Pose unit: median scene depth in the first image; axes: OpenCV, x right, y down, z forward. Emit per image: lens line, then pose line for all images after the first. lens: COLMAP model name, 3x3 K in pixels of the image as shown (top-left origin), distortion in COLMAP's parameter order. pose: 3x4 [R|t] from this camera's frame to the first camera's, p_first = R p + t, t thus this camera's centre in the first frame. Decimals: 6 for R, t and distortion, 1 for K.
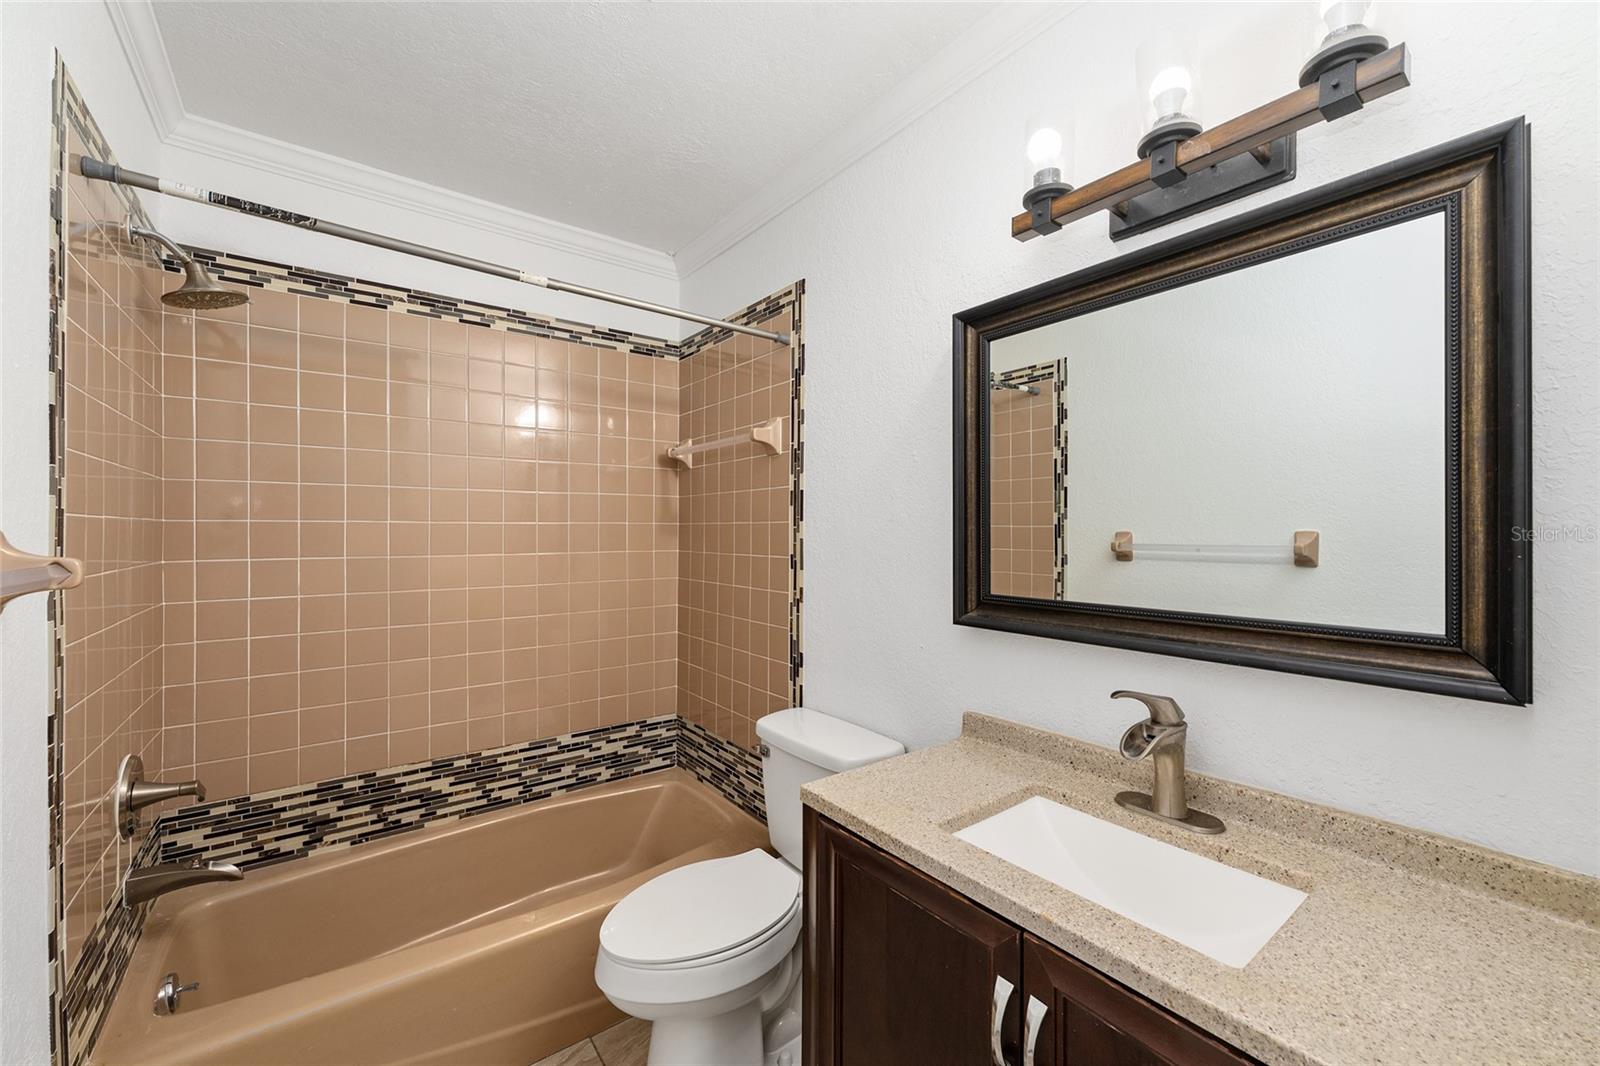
lens RADIAL K [[635.0, 0, 799.8], [0, 635.0, 527.8], [0, 0, 1]] dist [0.001536, -0.000312]
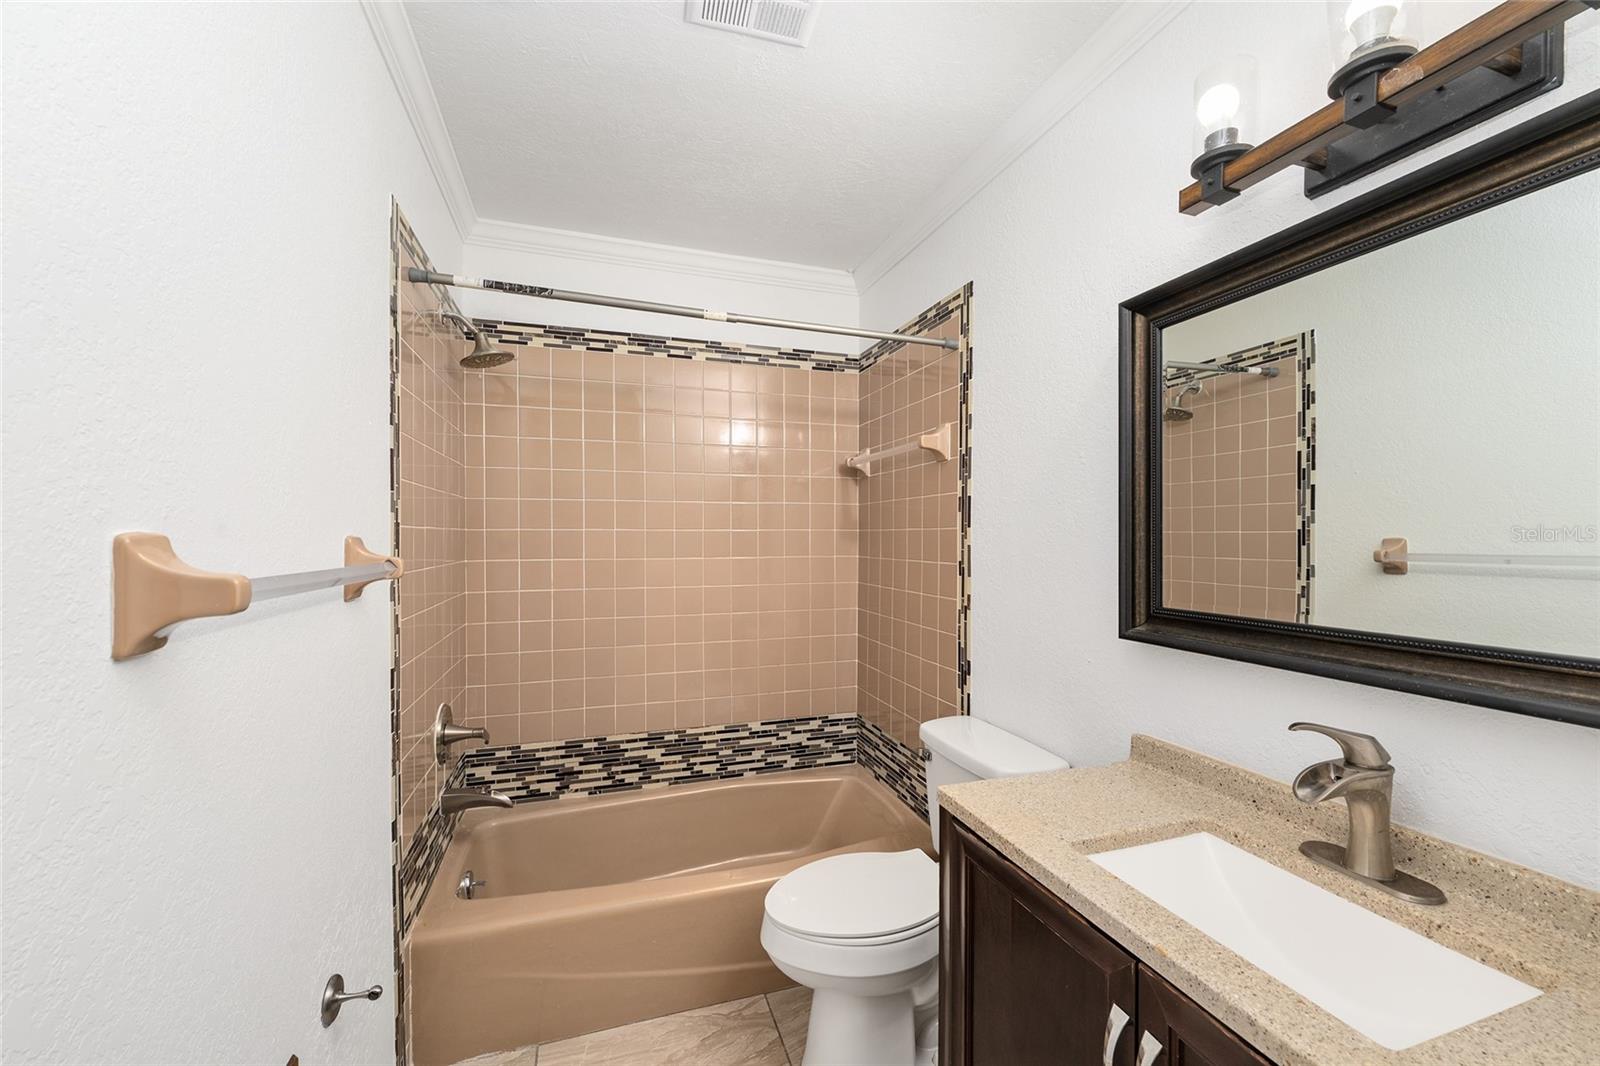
lens RADIAL K [[635.0, 0, 793.9], [0, 635.0, 537.2], [0, 0, 1]] dist [0.001536, -0.000312]
pose [[0.944942, -0.000711, -0.327237, 0.097009], [0.002551, 0.999983, 0.005195, -0.001545], [0.327227, -0.005744, 0.944928, -0.031565]]
